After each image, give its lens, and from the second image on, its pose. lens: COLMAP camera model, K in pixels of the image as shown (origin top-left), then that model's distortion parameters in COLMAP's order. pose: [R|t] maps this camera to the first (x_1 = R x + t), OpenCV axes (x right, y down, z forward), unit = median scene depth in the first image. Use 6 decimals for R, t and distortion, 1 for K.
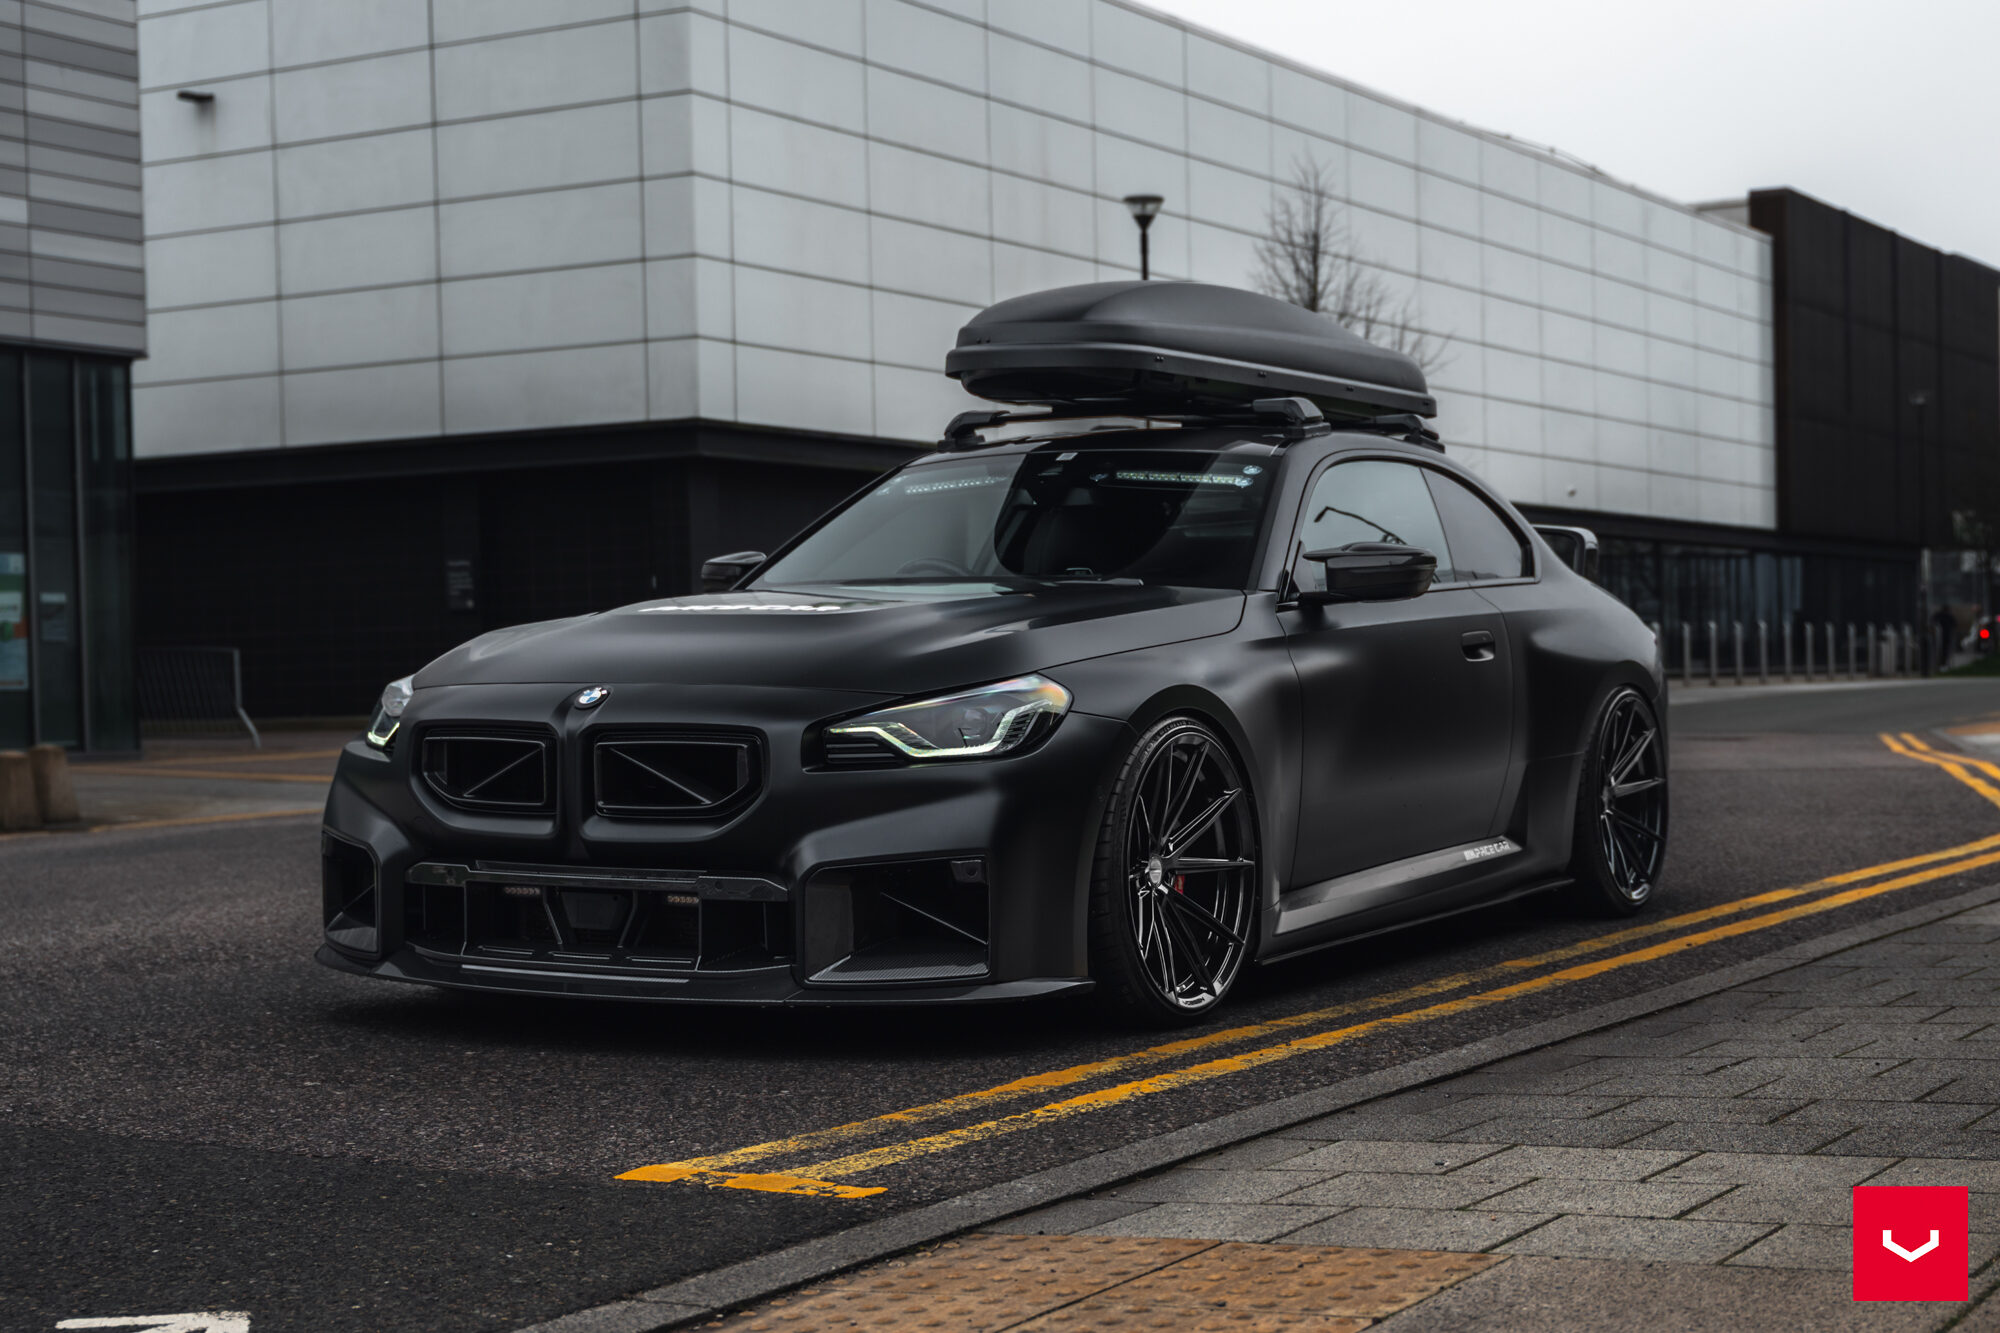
lens RADIAL K [[4038.2, 0, 1000.0], [0, 4038.2, 666.5], [0, 0, 1]] dist [-0.007748, 0.108080]
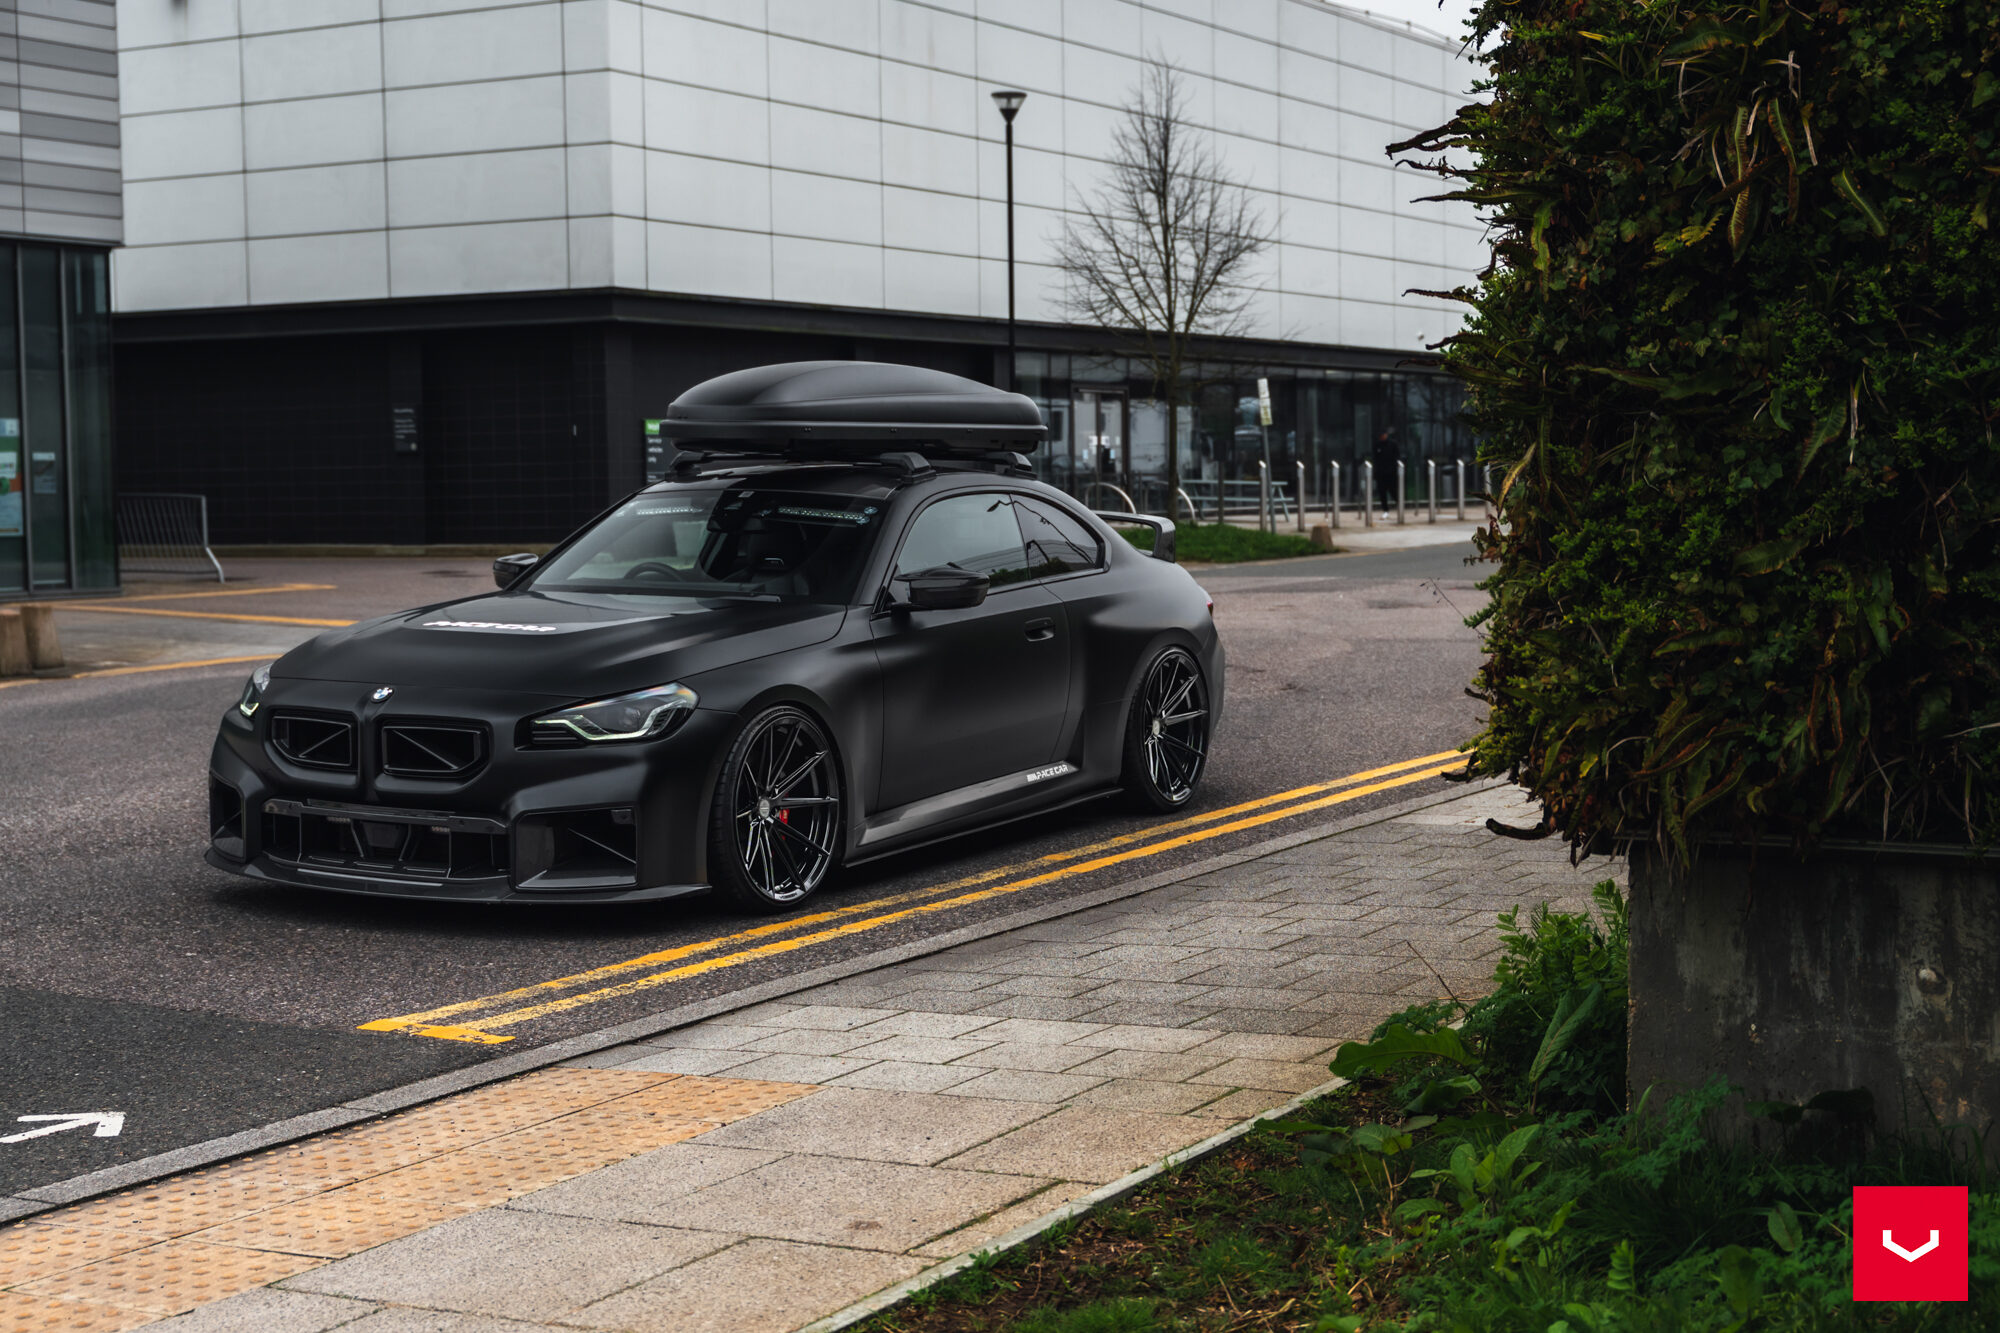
lens RADIAL K [[4038.2, 0, 1000.0], [0, 4038.2, 666.5], [0, 0, 1]] dist [-0.007748, 0.108080]
pose [[0.999964, 0.008407, -0.001083, 0.116598], [-0.008322, 0.997991, 0.062806, -0.088346], [0.001609, -0.062795, 0.998025, -0.447388]]
